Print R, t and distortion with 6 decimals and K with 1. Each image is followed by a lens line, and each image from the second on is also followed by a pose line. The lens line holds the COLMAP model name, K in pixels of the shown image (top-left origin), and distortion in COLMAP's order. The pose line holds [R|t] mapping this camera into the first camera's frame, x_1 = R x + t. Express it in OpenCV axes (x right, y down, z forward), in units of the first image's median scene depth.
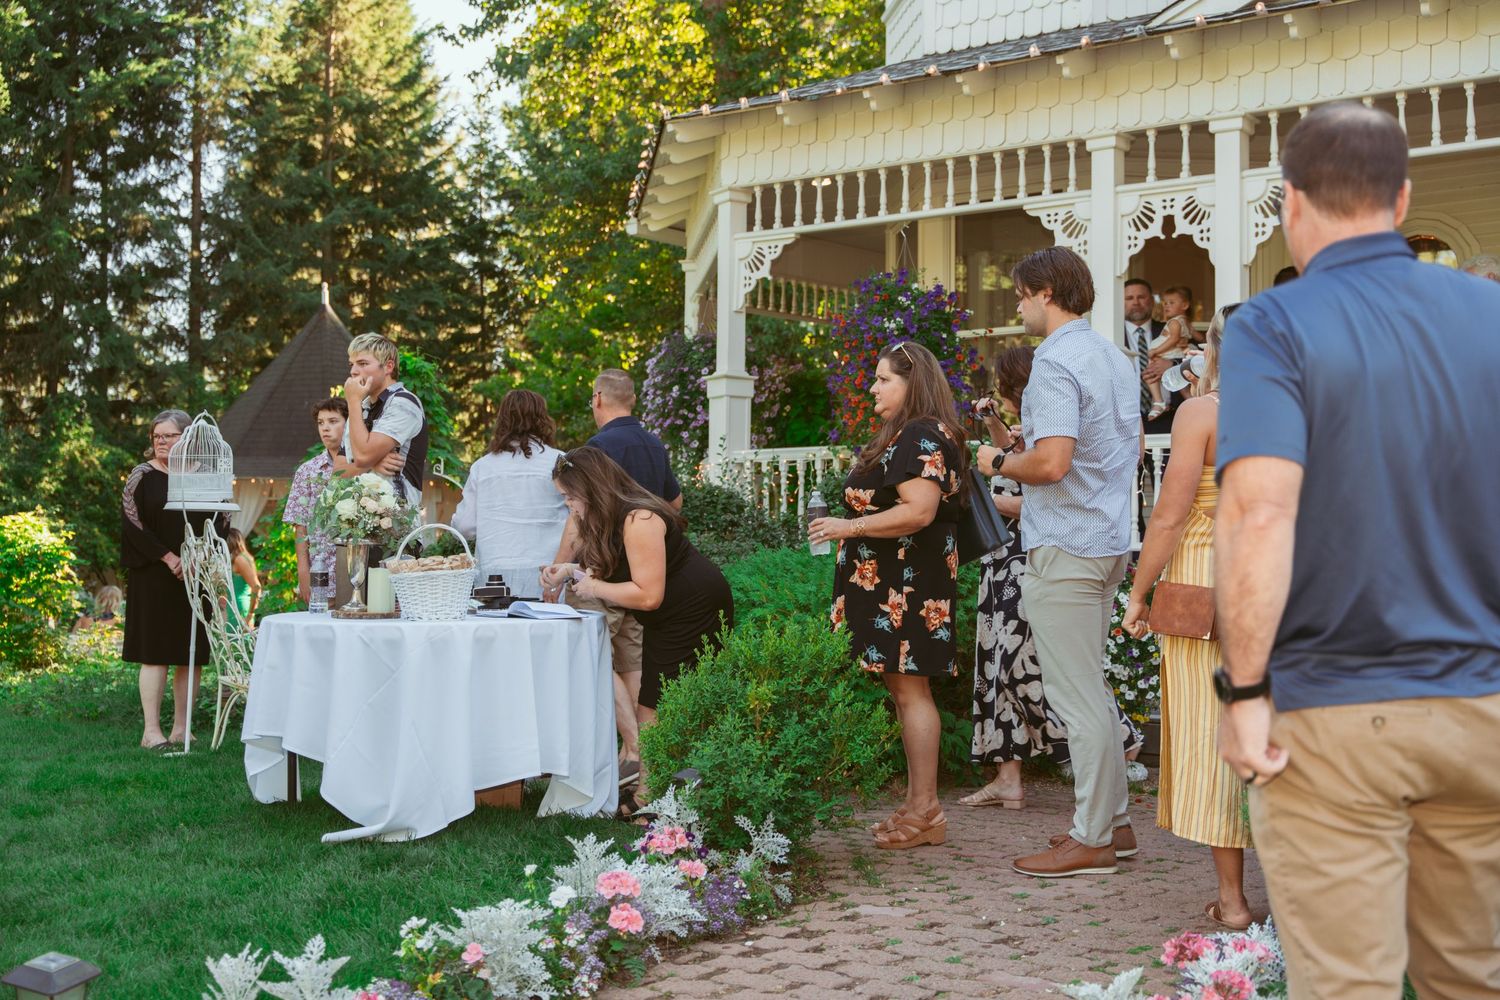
lens RADIAL K [[1799.4, 0, 750.0], [0, 1799.4, 500.0], [0, 0, 1]] dist [0.022665, 0.014492]
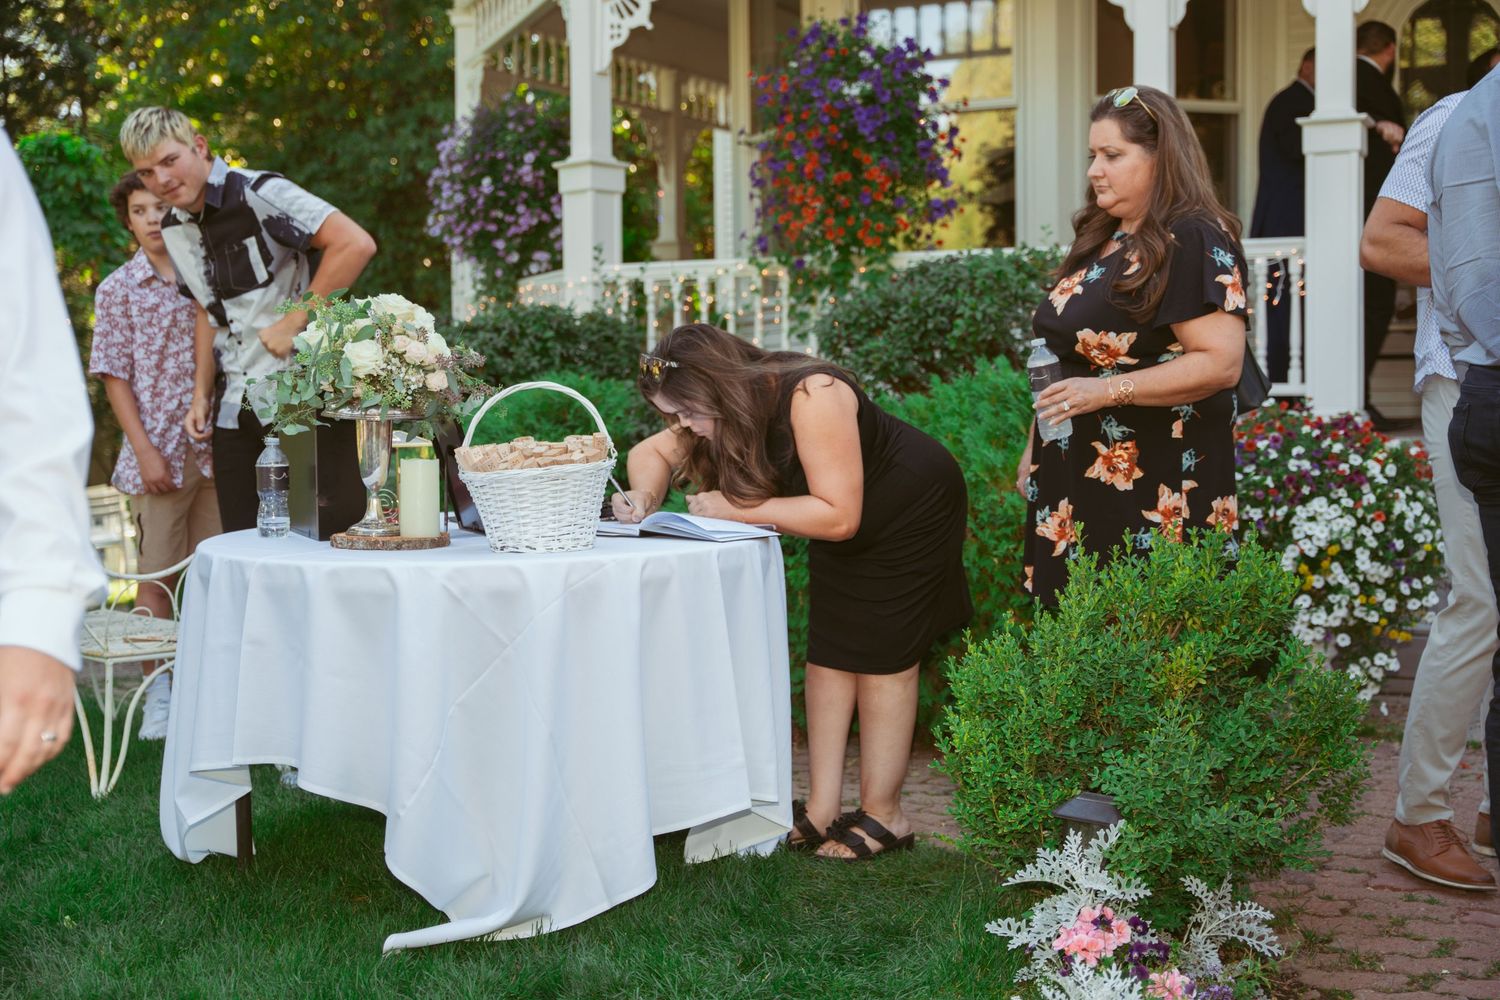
lens RADIAL K [[1966.3, 0, 750.0], [0, 1966.3, 500.0], [0, 0, 1]] dist [0.014439, 0.075383]
pose [[0.973056, -0.028945, 0.228743, -0.135108], [0.009035, 0.996113, 0.087615, -0.001845], [-0.230390, -0.083187, 0.969536, 0.199552]]
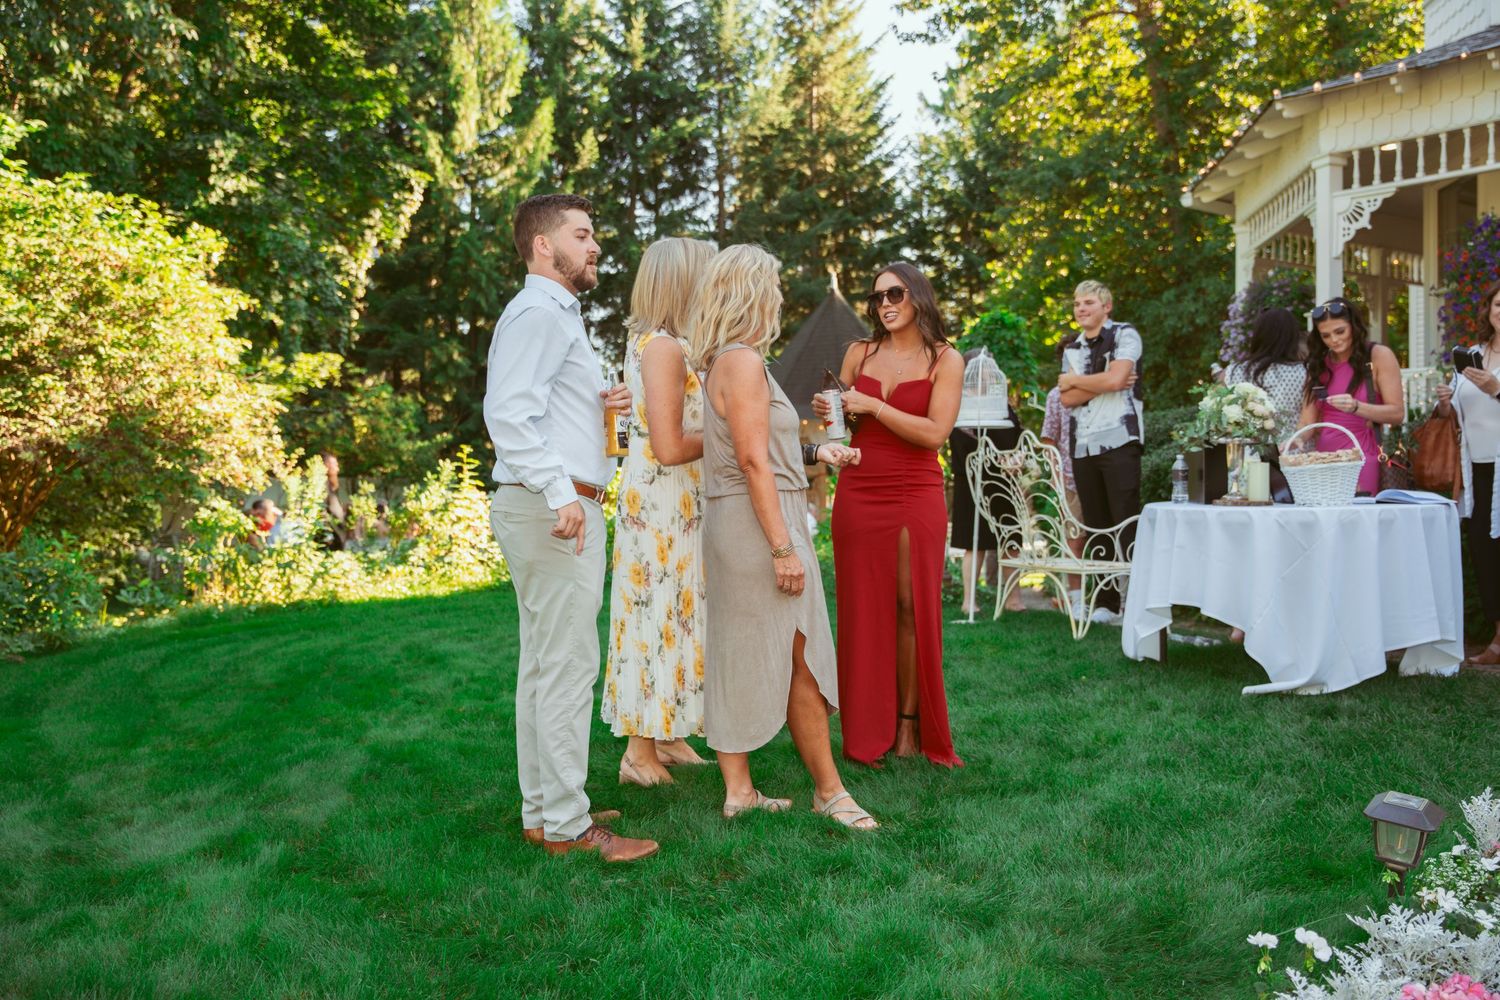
lens RADIAL K [[1354.8, 0, 750.0], [0, 1354.8, 500.0], [0, 0, 1]] dist [-0.100275, 0.195440]
pose [[0.971289, -0.011062, -0.237647, -0.175095], [0.021694, 0.998875, 0.042172, 0.009806], [0.236913, -0.046117, 0.970436, 0.040365]]
